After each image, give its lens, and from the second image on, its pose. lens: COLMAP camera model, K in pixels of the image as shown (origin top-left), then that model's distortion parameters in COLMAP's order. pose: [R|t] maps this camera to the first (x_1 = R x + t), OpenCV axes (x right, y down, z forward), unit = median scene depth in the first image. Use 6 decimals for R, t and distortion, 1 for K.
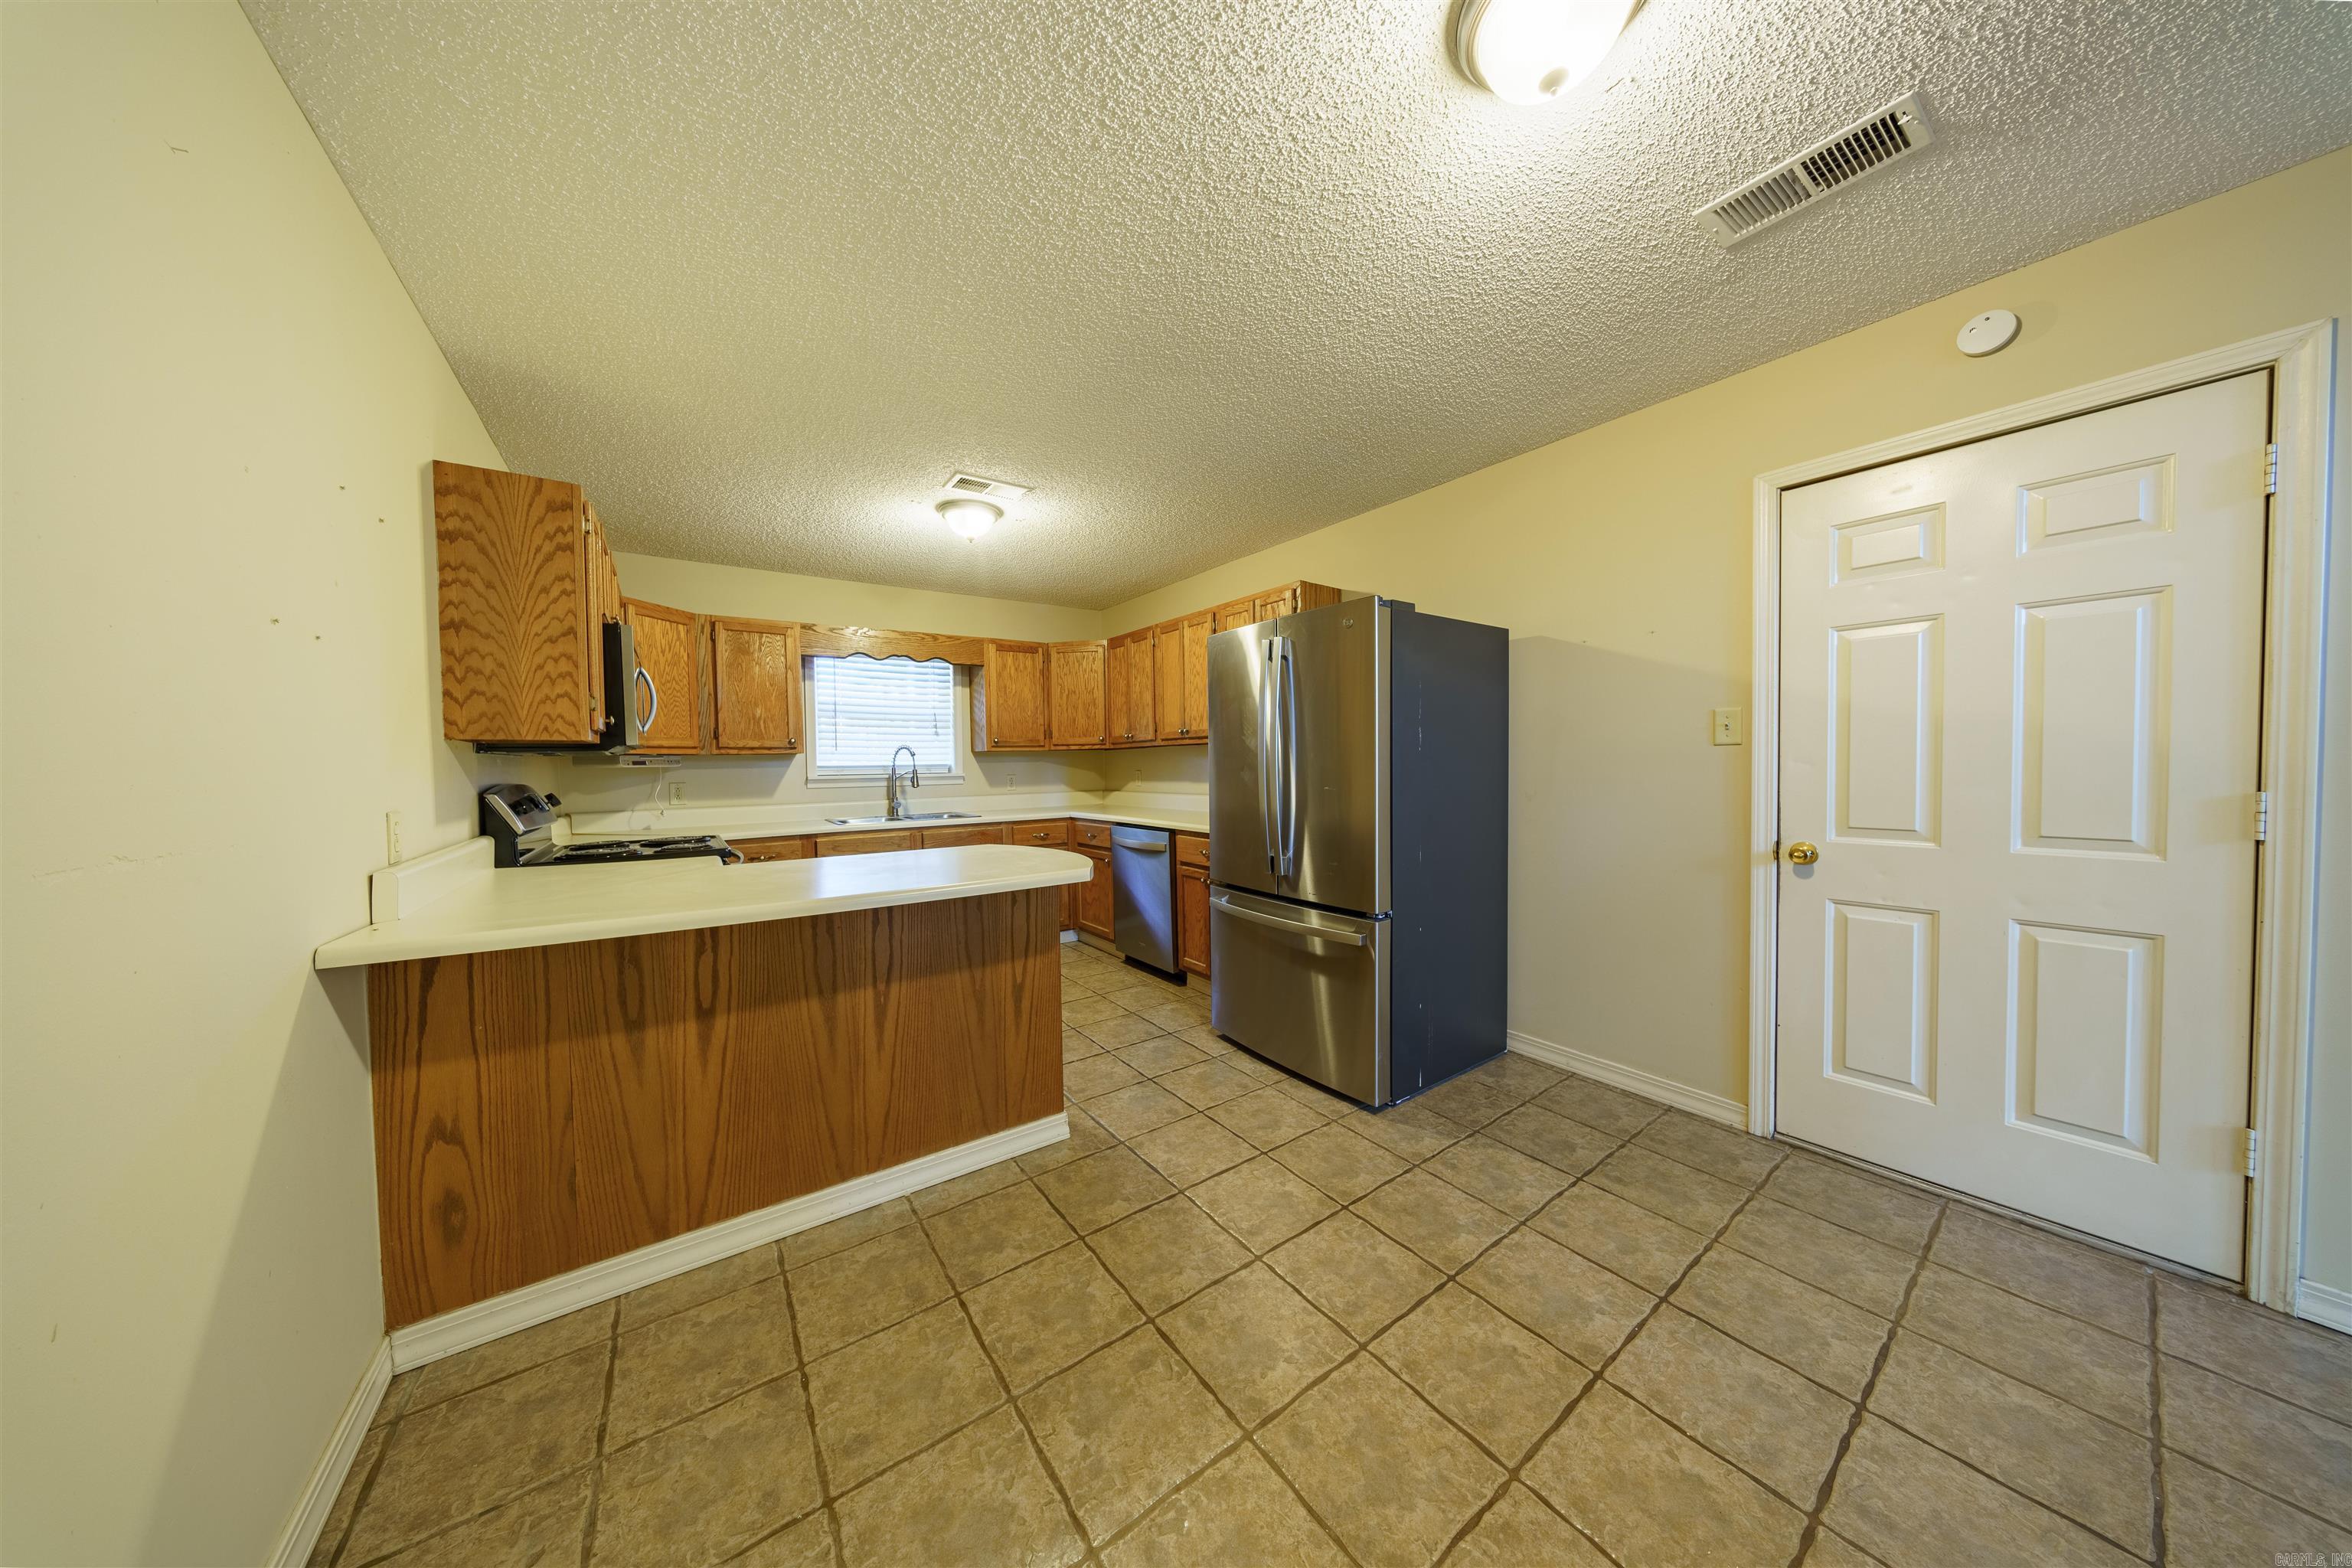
lens RADIAL K [[687.2, 0, 1175.3], [0, 687.2, 783.9], [0, 0, 1]] dist [-0.008062, 0.001458]
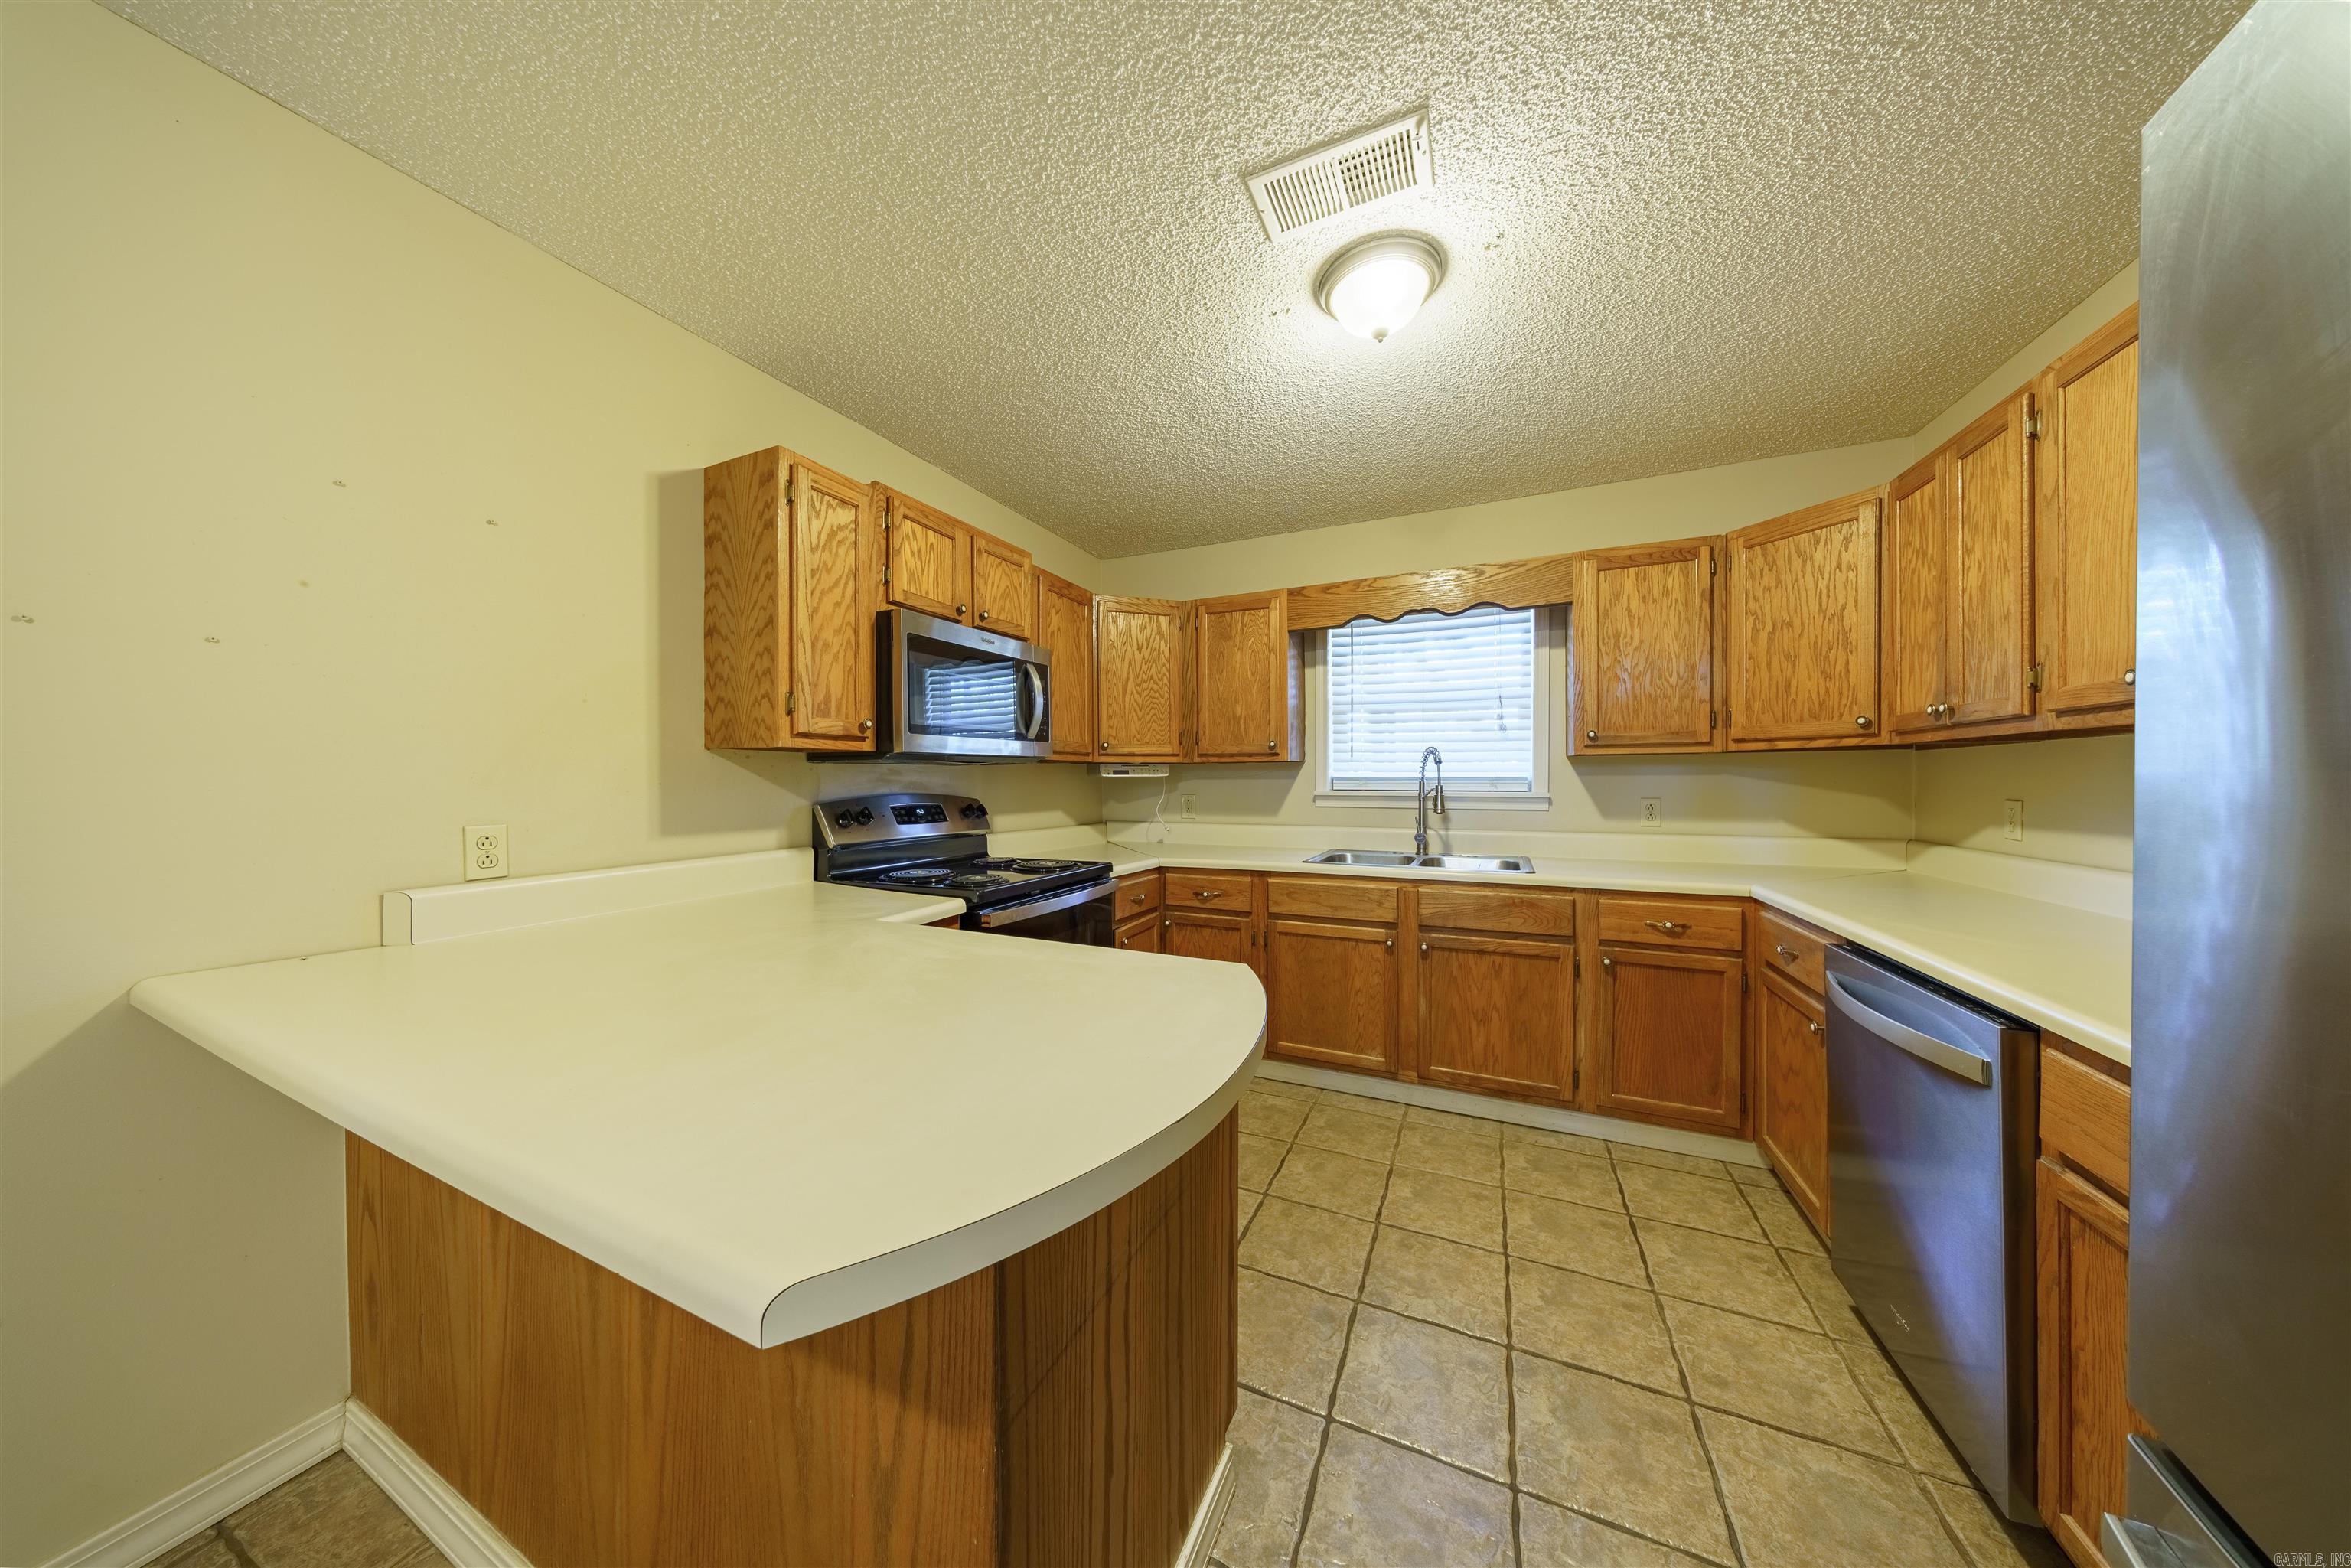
lens RADIAL K [[686.9, 0, 1165.4], [0, 686.9, 788.1], [0, 0, 1]] dist [-0.008062, 0.001458]
pose [[0.492036, 0.030490, -0.870041, 0.103940], [-0.033390, 0.999312, 0.016137, -0.040943], [0.869934, 0.021111, 0.492716, 0.945471]]
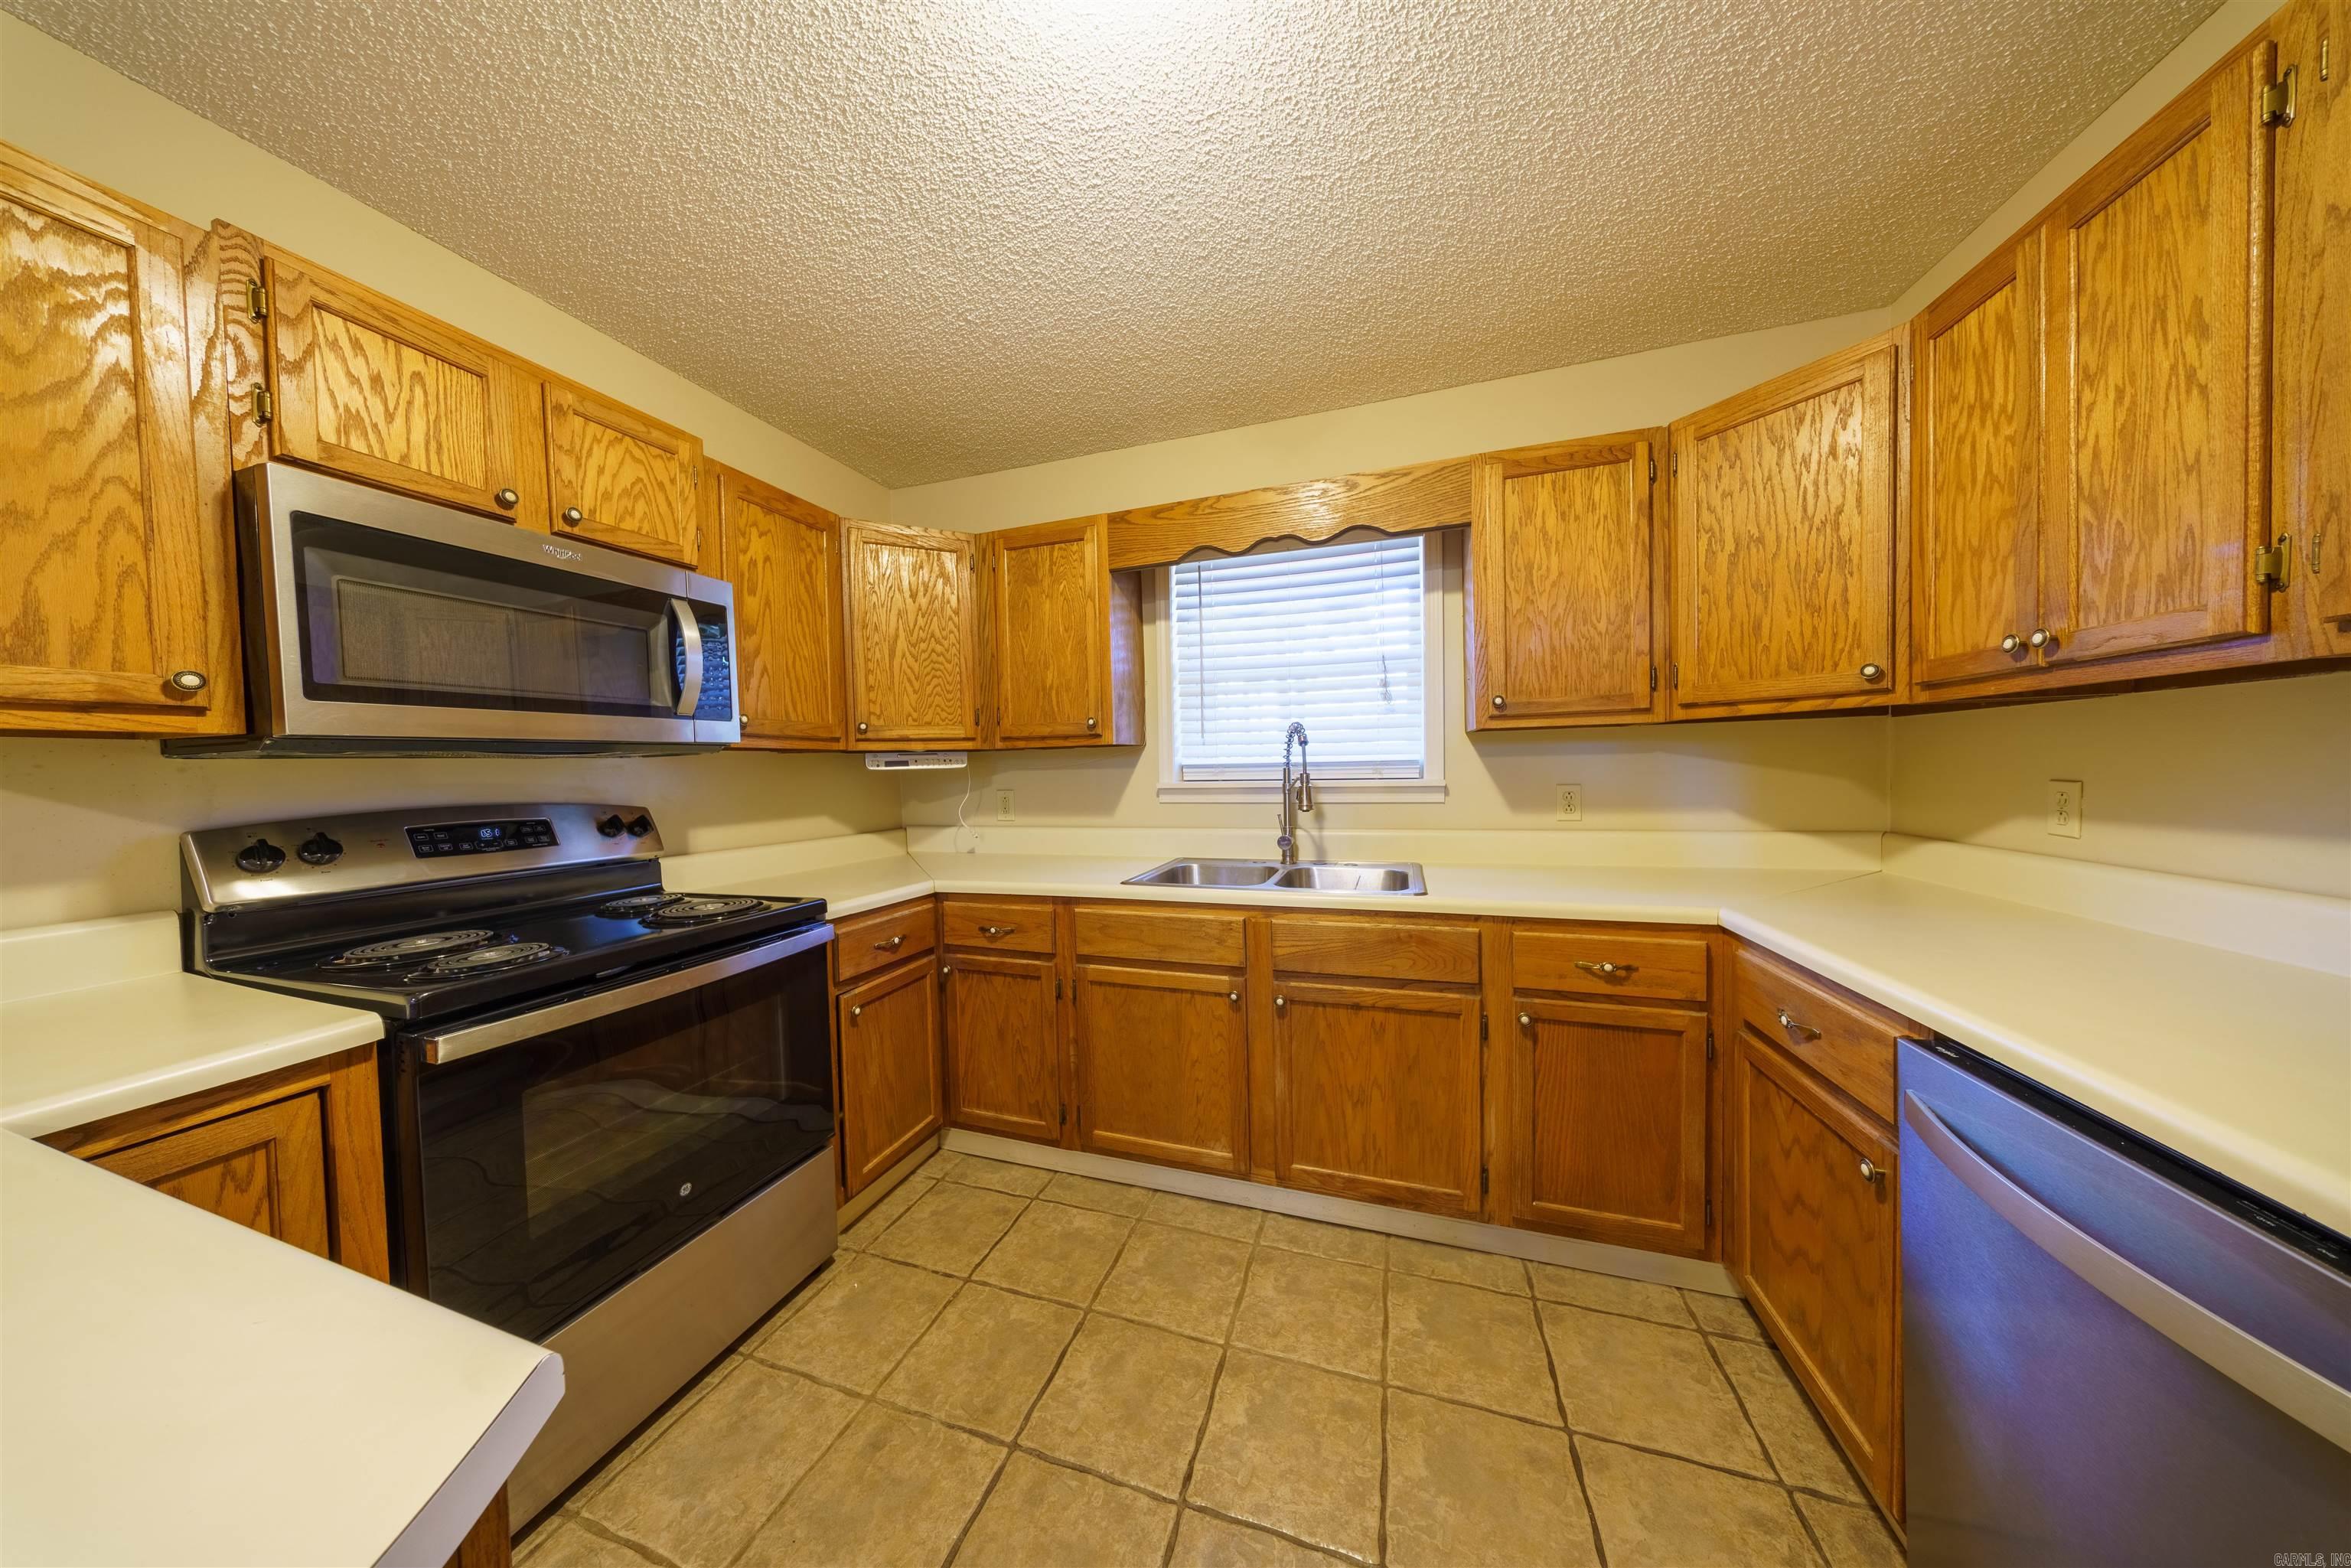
lens RADIAL K [[686.9, 0, 1150.3], [0, 686.9, 788.4], [0, 0, 1]] dist [-0.008062, 0.001458]
pose [[0.578666, 0.033035, -0.814895, -0.103532], [-0.014567, 0.999439, 0.030172, -0.047504], [0.815435, -0.005589, 0.578822, 1.293088]]
